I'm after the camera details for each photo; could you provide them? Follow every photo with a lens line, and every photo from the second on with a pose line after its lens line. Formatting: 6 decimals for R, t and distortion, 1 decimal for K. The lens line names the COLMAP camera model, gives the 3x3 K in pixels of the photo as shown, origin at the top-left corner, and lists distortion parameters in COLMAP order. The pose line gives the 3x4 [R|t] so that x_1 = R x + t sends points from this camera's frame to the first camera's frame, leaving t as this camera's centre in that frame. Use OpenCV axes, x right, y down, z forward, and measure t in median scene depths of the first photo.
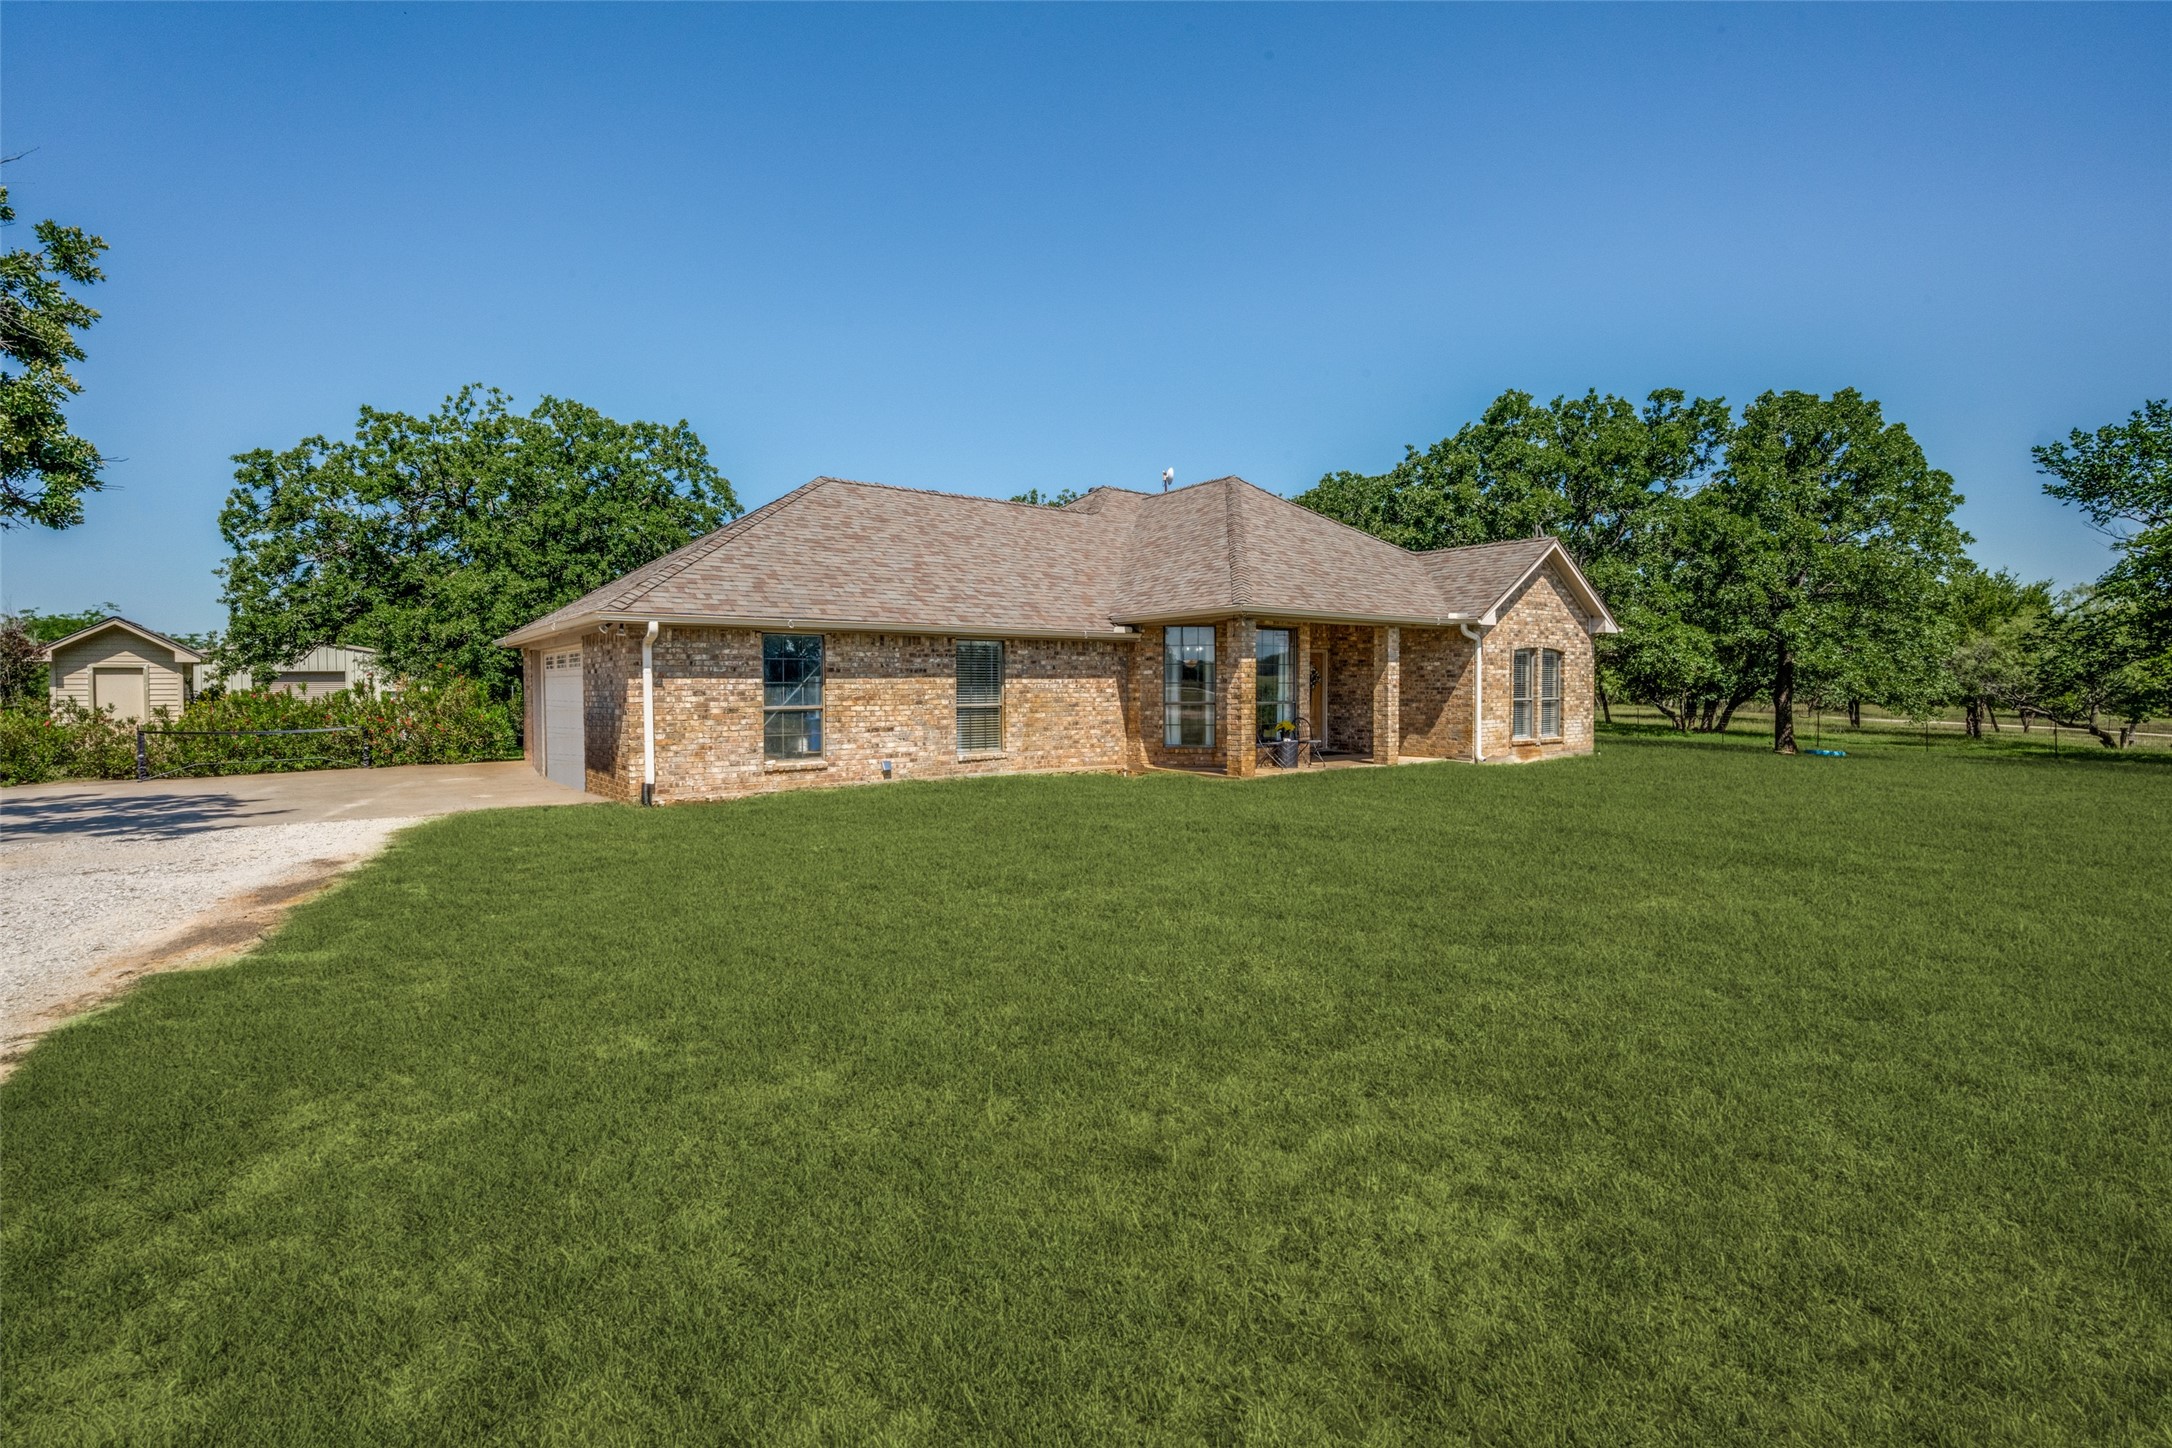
lens RADIAL K [[956.3, 0, 1086.0], [0, 956.3, 692.3], [0, 0, 1]] dist [0.003128, 0.000075]
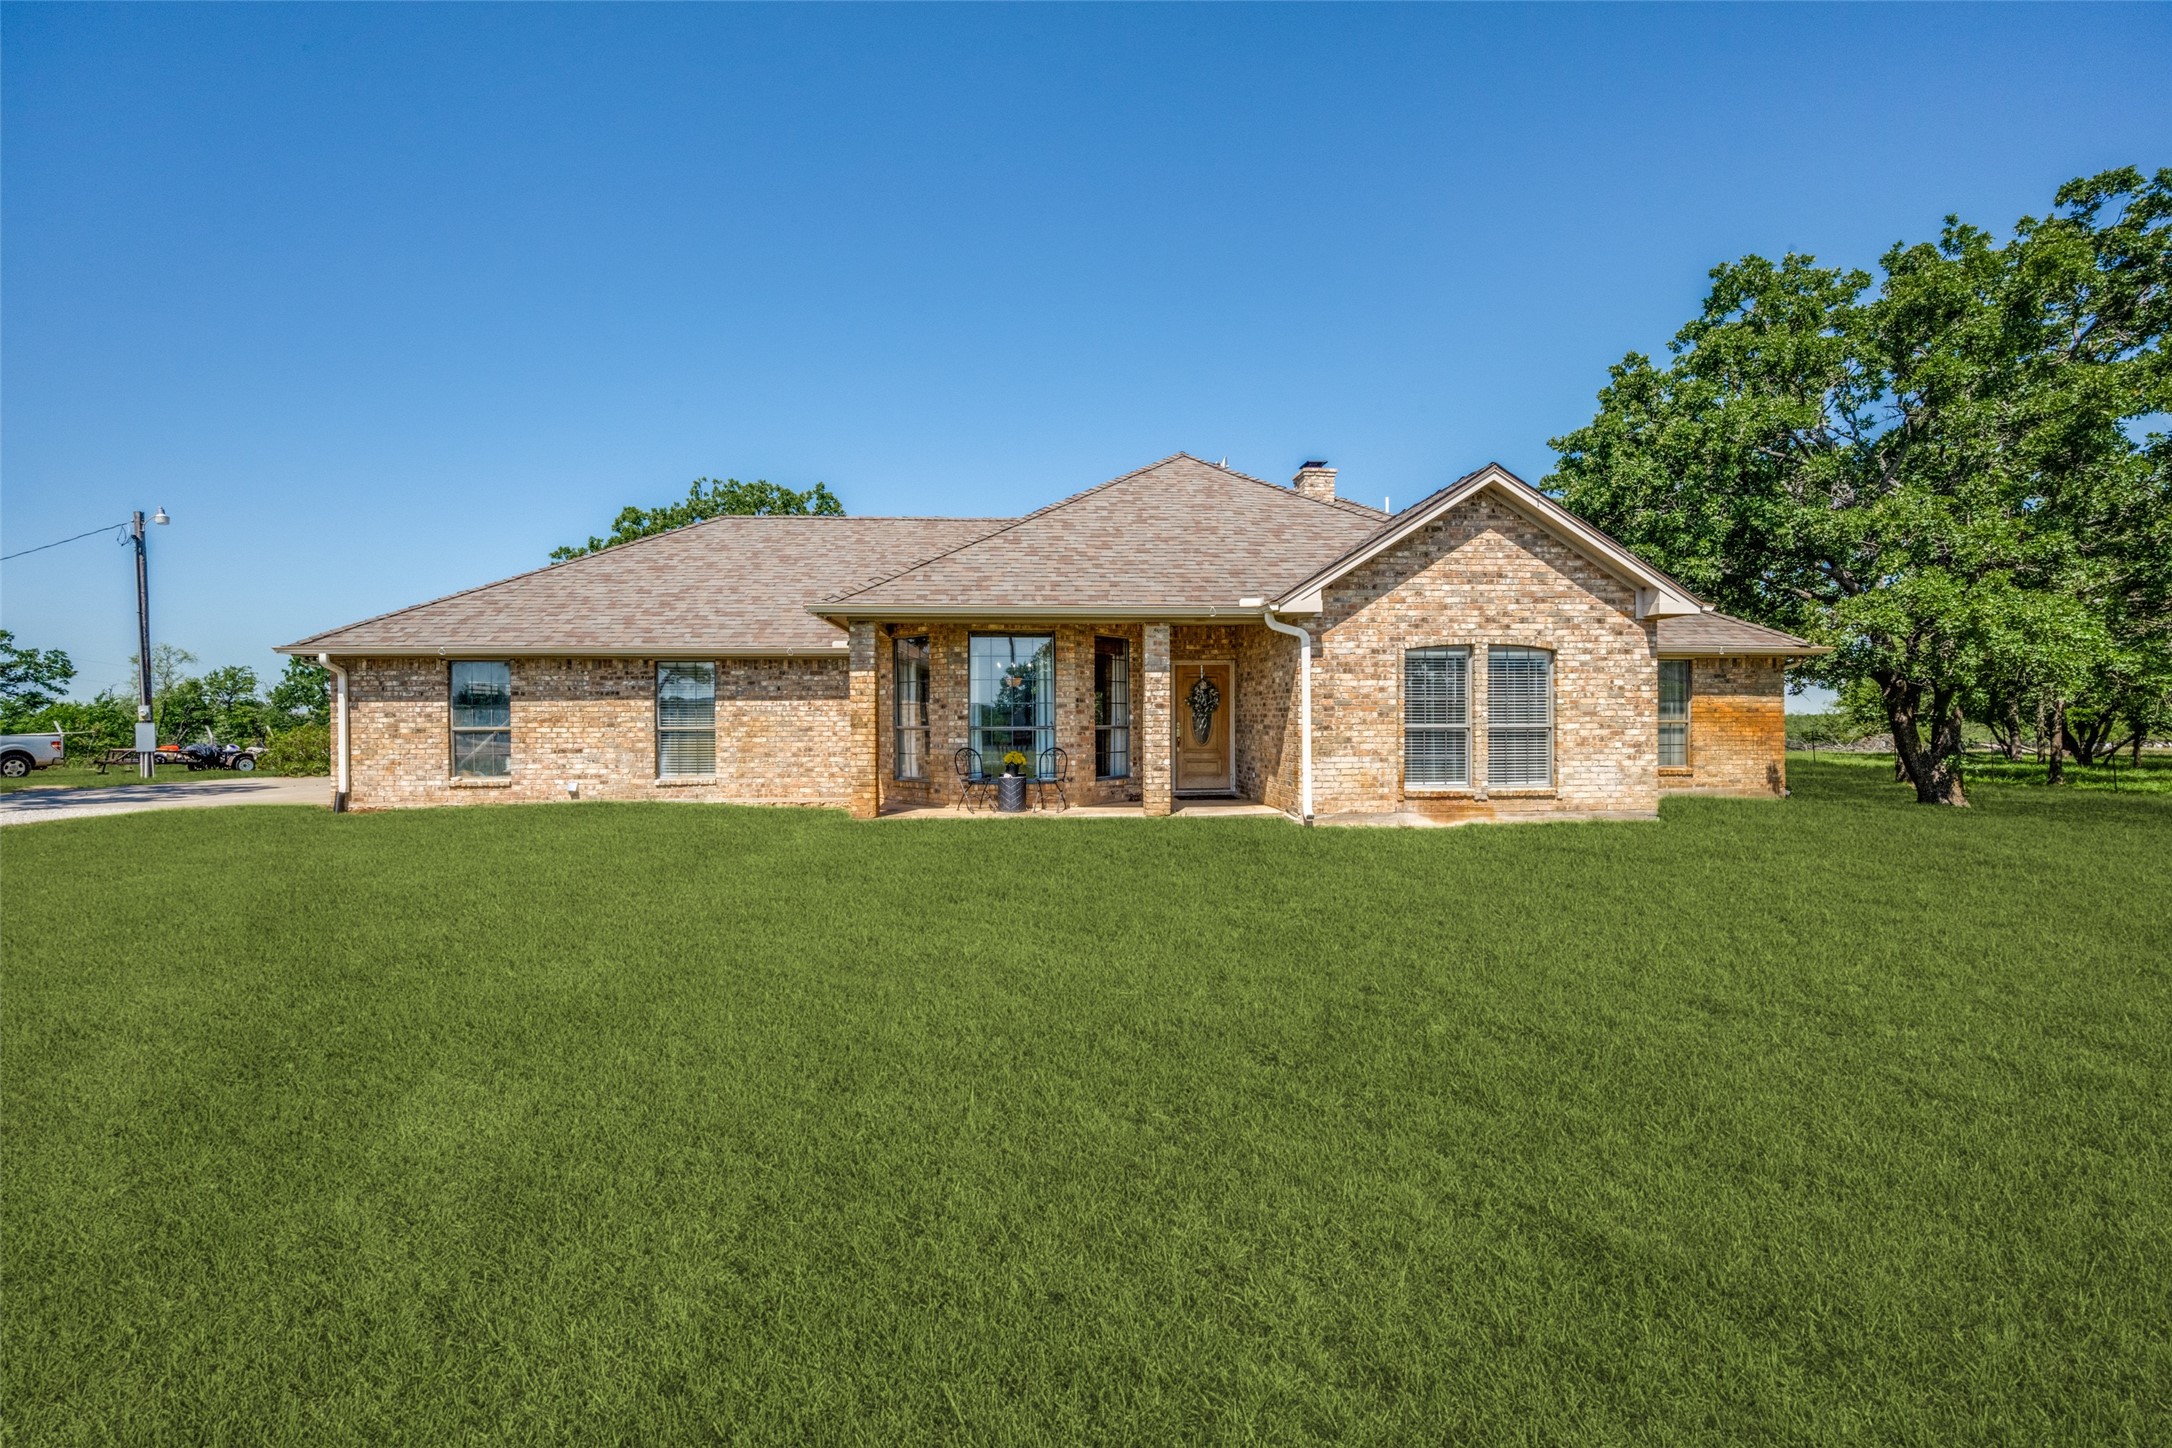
lens RADIAL K [[874.3, 0, 1086.0], [0, 874.3, 724.0], [0, 0, 1]] dist [-0.001757, 0.000391]
pose [[0.842127, 0.002504, -0.539273, 0.707253], [-0.002177, 0.999997, 0.001244, 0.007017], [0.539274, 0.000126, 0.842130, 0.473681]]
